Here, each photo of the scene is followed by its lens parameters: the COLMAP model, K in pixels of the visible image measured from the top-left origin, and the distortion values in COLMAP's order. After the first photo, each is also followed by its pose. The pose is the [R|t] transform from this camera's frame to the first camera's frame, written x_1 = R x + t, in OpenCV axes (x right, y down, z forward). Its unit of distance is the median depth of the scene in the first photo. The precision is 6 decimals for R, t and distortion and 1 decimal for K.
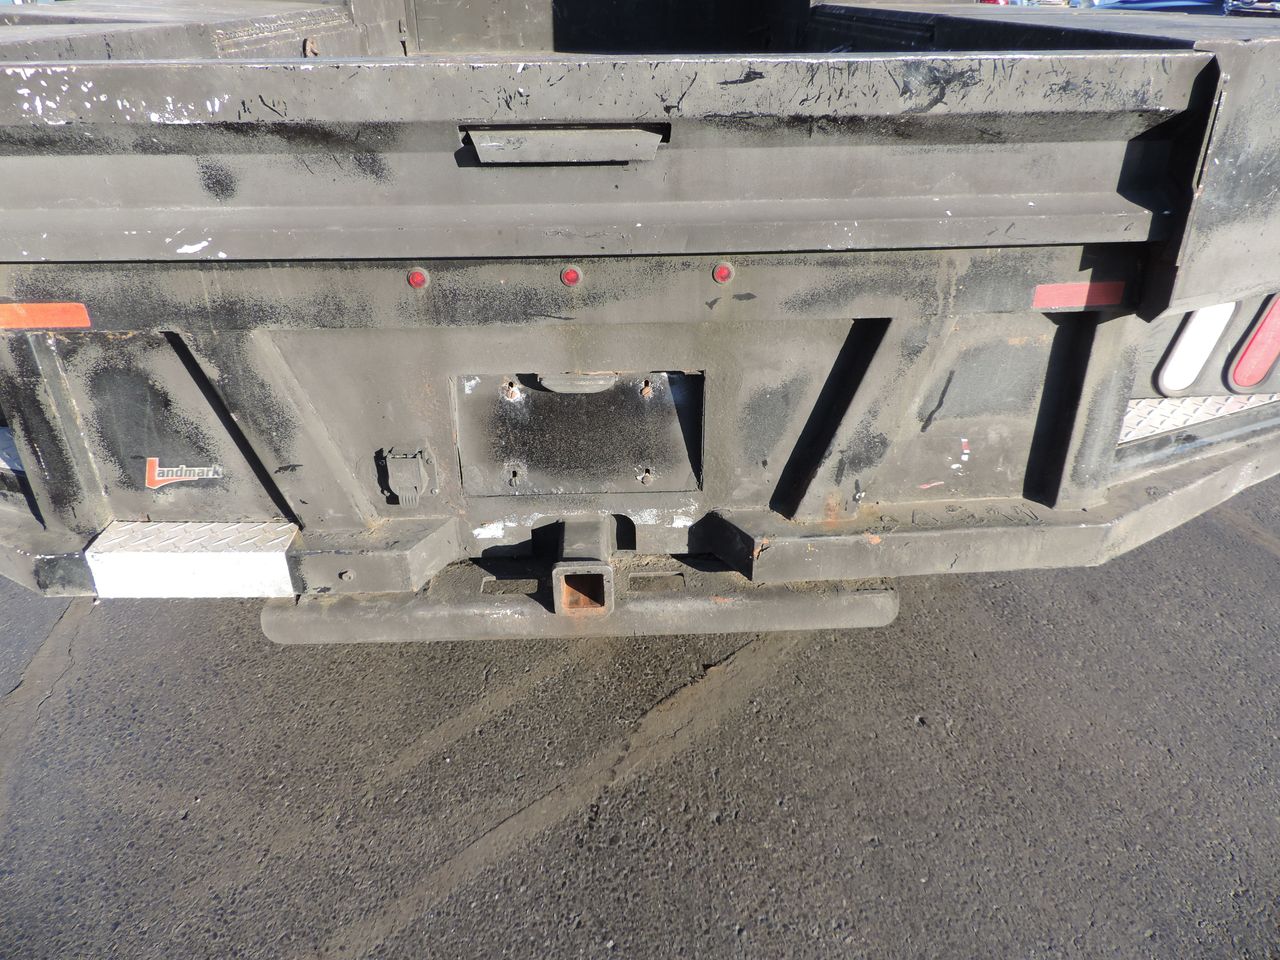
lens RADIAL K [[908.2, 0, 651.9], [0, 908.2, 480.4], [0, 0, 1]] dist [-0.017437, -0.002522]
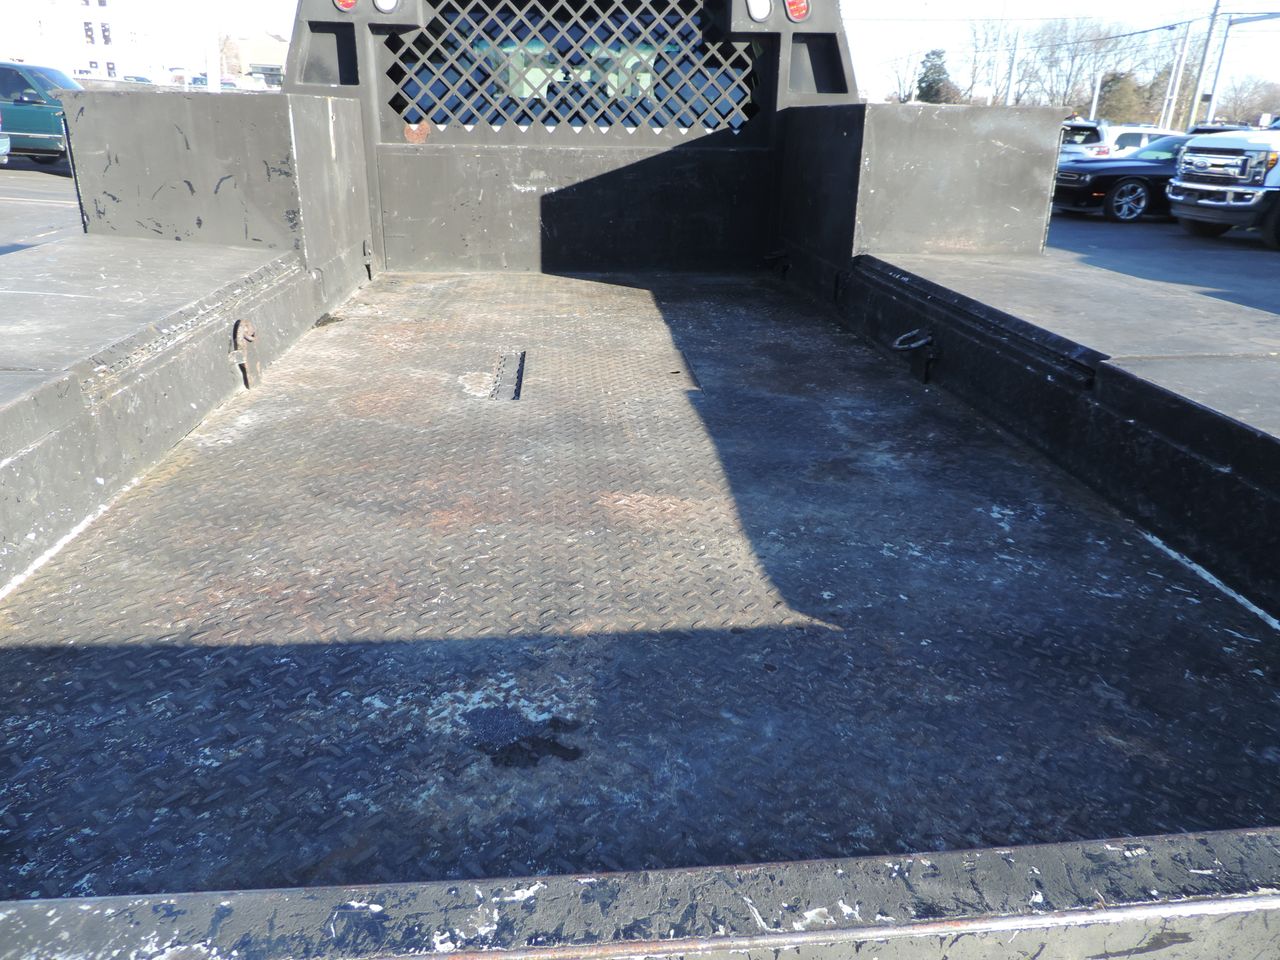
lens RADIAL K [[908.2, 0, 651.9], [0, 908.2, 480.4], [0, 0, 1]] dist [-0.017437, -0.002522]
pose [[0.998999, 0.000018, 0.044722, -0.043530], [0.005677, 0.991860, -0.127207, -0.174202], [-0.044361, 0.127334, 0.990867, 0.159375]]
